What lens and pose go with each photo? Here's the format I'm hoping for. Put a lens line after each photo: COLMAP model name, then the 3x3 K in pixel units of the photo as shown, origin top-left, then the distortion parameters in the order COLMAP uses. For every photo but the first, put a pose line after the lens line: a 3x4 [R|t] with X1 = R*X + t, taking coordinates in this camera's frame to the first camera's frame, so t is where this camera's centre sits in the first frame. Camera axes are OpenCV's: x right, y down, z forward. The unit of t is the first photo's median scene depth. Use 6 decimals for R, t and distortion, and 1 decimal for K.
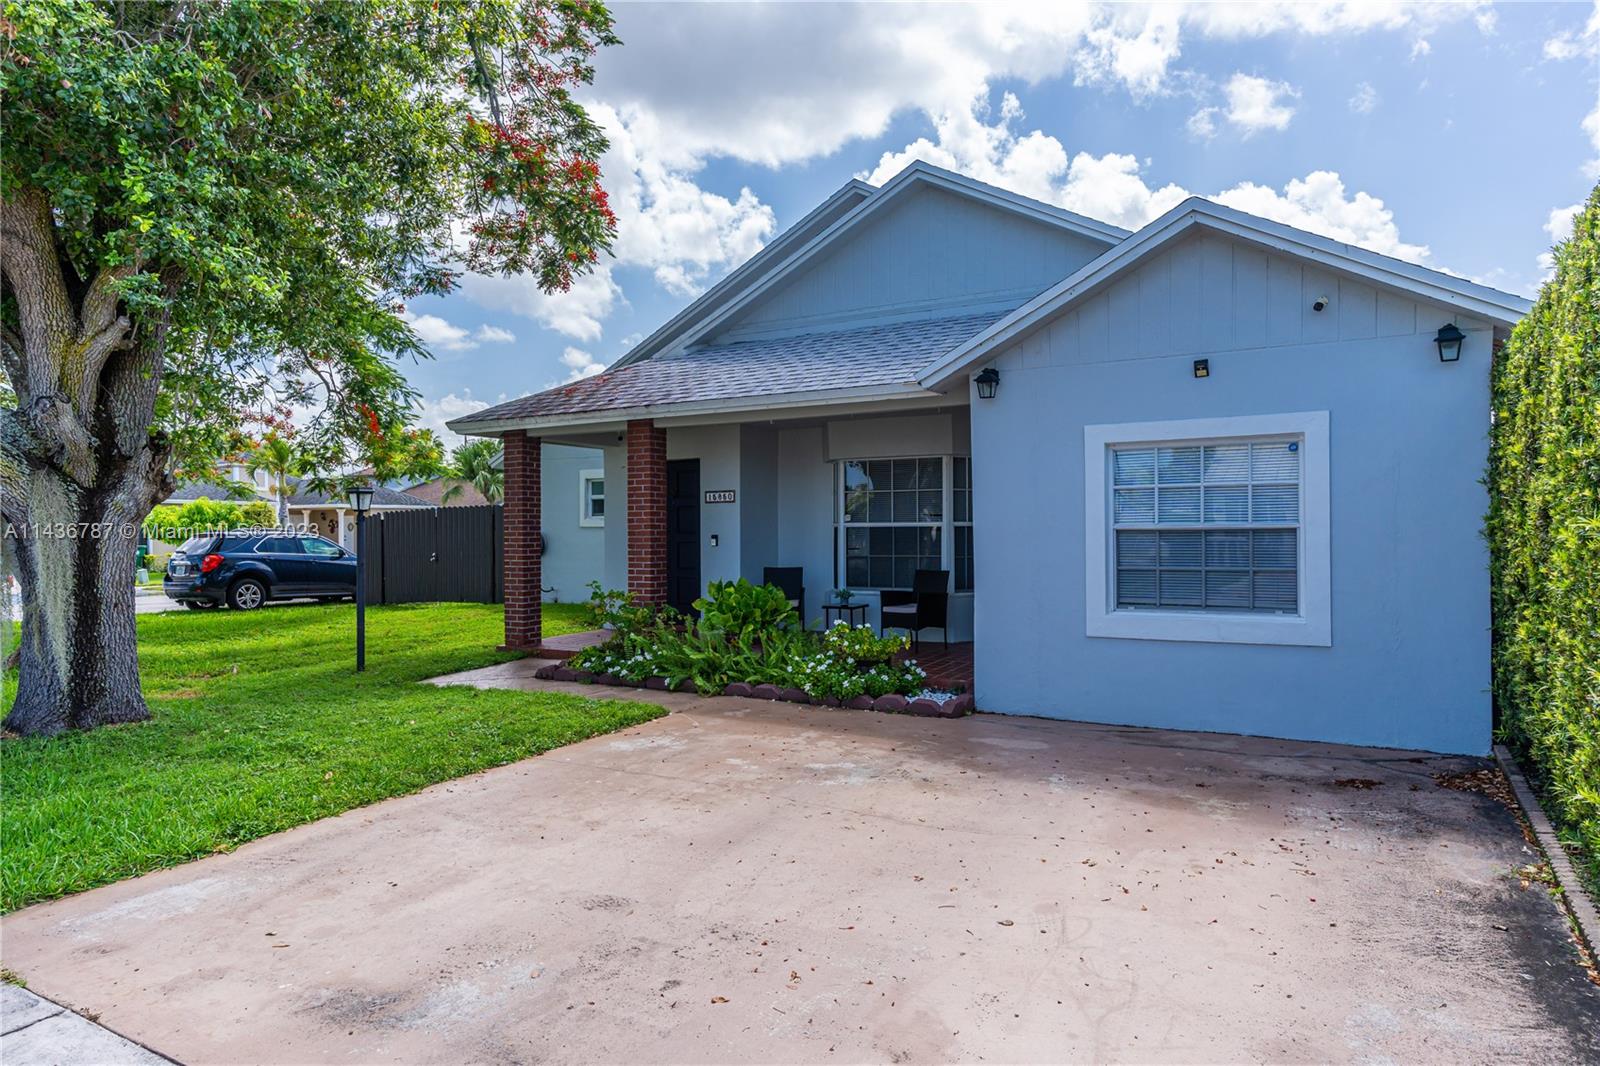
lens RADIAL K [[982.8, 0, 801.6], [0, 982.8, 532.8], [0, 0, 1]] dist [0.003360, -0.001183]
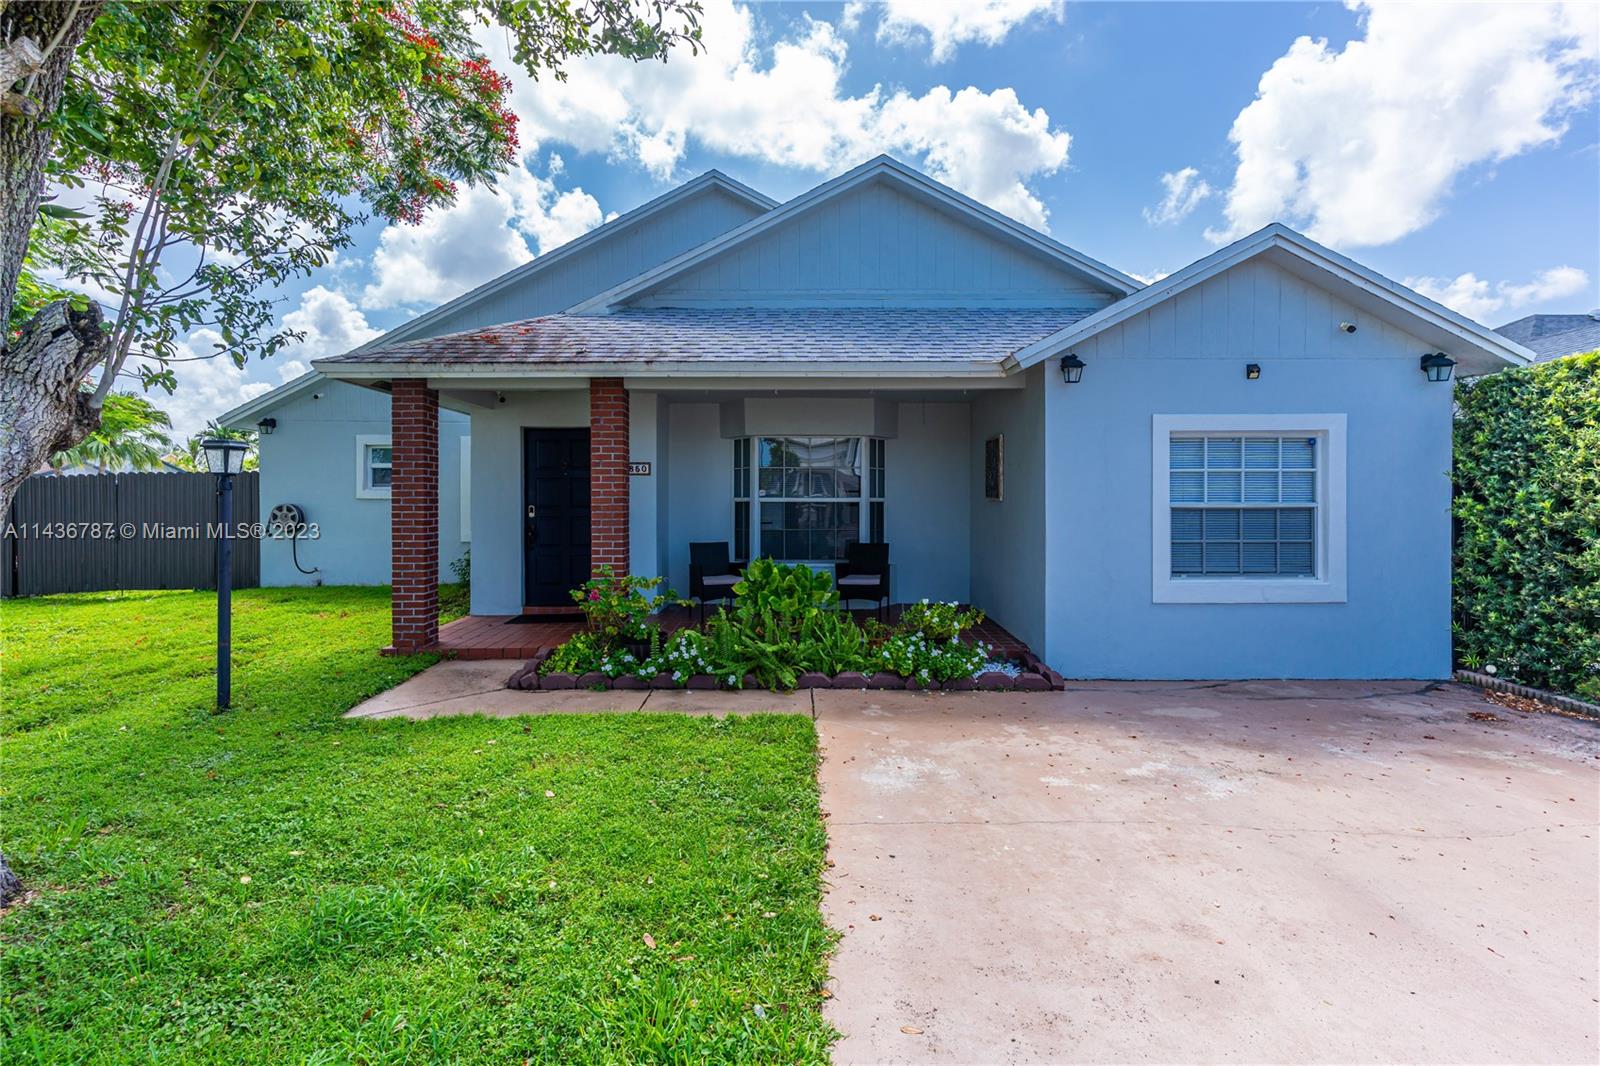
lens RADIAL K [[758.6, 0, 793.2], [0, 758.6, 500.7], [0, 0, 1]] dist [0.006234, -0.001925]
pose [[0.866596, 0.007490, 0.498955, -0.382044], [-0.004975, 0.999967, -0.006370, -0.002504], [-0.498986, 0.003038, 0.866605, 0.352091]]
